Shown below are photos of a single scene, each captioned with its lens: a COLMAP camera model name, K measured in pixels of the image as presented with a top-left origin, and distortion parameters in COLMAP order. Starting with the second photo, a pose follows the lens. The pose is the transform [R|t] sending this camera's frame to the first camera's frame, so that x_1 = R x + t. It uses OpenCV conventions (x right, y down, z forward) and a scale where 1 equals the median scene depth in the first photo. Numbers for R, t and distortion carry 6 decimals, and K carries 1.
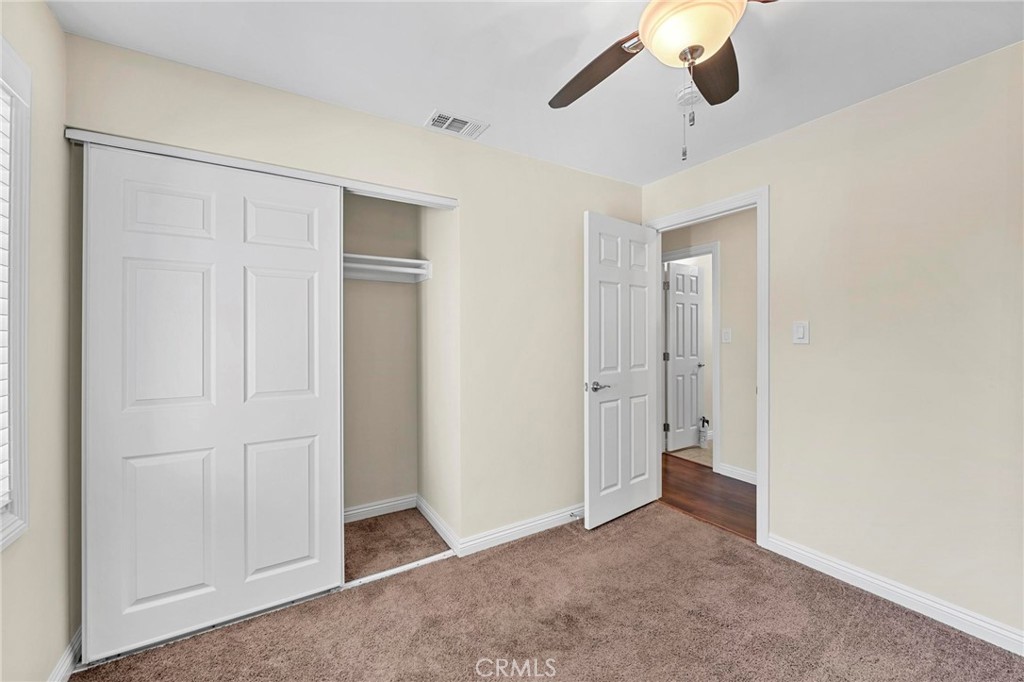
lens RADIAL K [[407.9, 0, 512.0], [0, 407.9, 331.9], [0, 0, 1]] dist [0.007167, -0.006060]
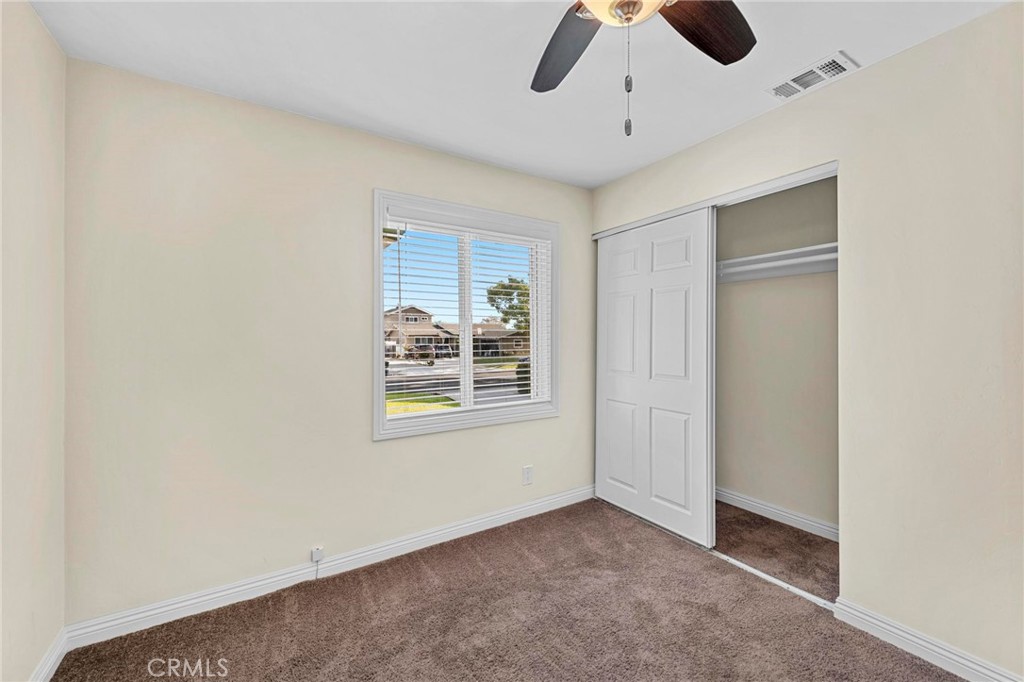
lens RADIAL K [[407.9, 0, 512.0], [0, 407.9, 331.9], [0, 0, 1]] dist [0.007167, -0.006060]
pose [[-0.001064, -0.006604, -0.999978, 0.756424], [0.011548, 0.999911, -0.006616, 0.002580], [0.999933, -0.011555, -0.000988, 0.444262]]
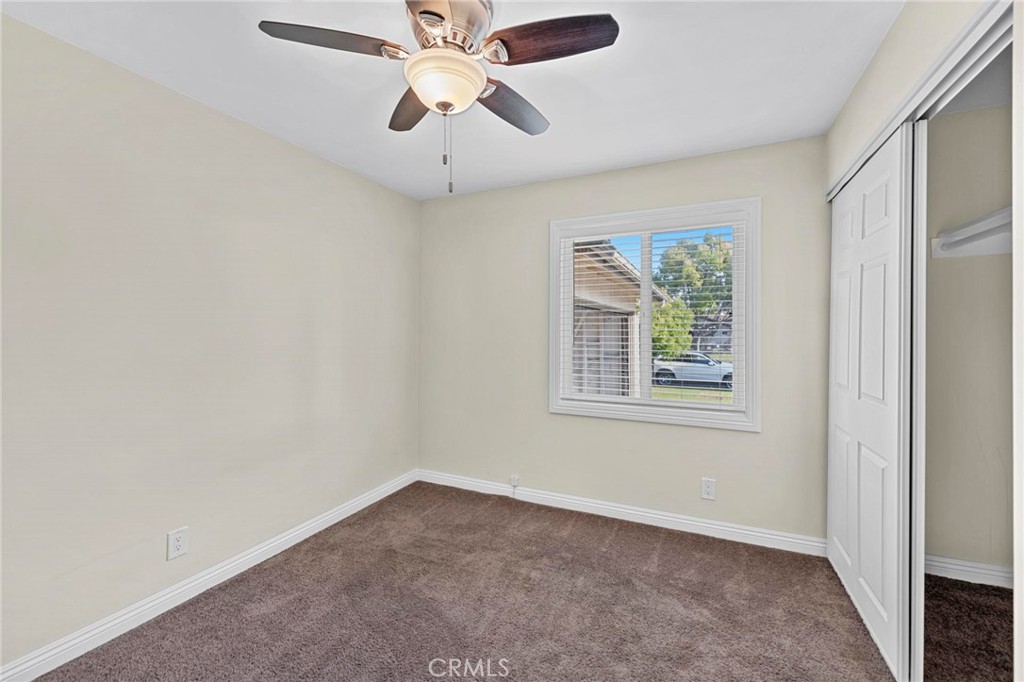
lens RADIAL K [[408.8, 0, 516.2], [0, 408.8, 341.1], [0, 0, 1]] dist [-0.000197, -0.005836]
pose [[-0.837890, 0.005289, -0.545813, 0.524996], [-0.003790, 0.999873, 0.015508, 0.013902], [0.545826, 0.015062, -0.837763, 1.210503]]
